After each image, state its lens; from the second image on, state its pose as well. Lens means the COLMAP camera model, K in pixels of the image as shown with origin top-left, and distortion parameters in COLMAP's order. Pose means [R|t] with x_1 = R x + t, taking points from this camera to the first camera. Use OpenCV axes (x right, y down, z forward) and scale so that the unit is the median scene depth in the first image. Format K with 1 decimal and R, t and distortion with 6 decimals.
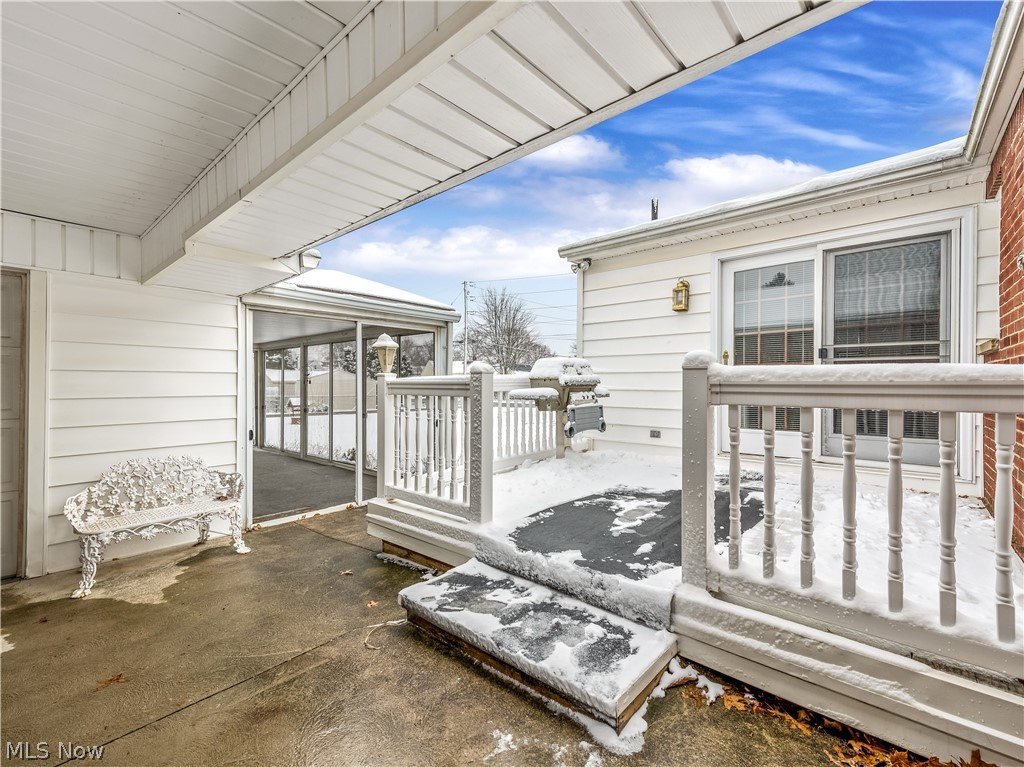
lens RADIAL K [[454.8, 0, 512.8], [0, 454.8, 385.6], [0, 0, 1]] dist [0.014174, -0.003962]
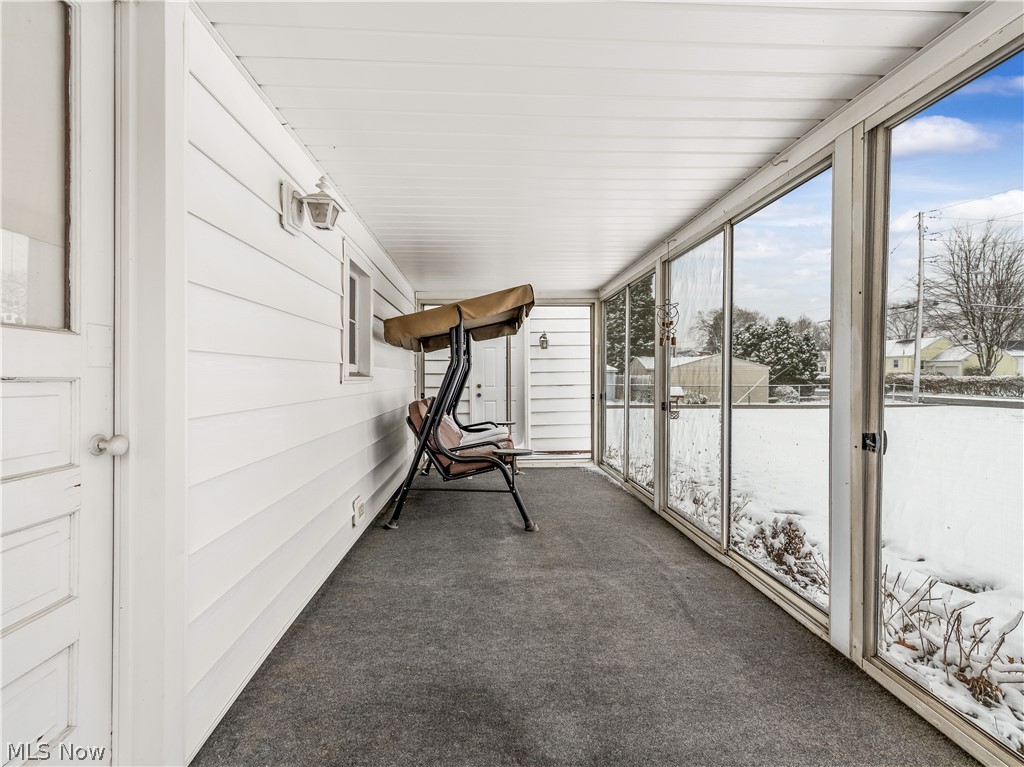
lens RADIAL K [[454.8, 0, 509.1], [0, 454.8, 379.6], [0, 0, 1]] dist [0.014174, -0.003962]
pose [[0.703472, 0.003753, -0.710713, -0.050506], [0.000569, 0.999983, 0.005844, 0.005276], [0.710723, -0.004516, 0.703458, 0.119259]]
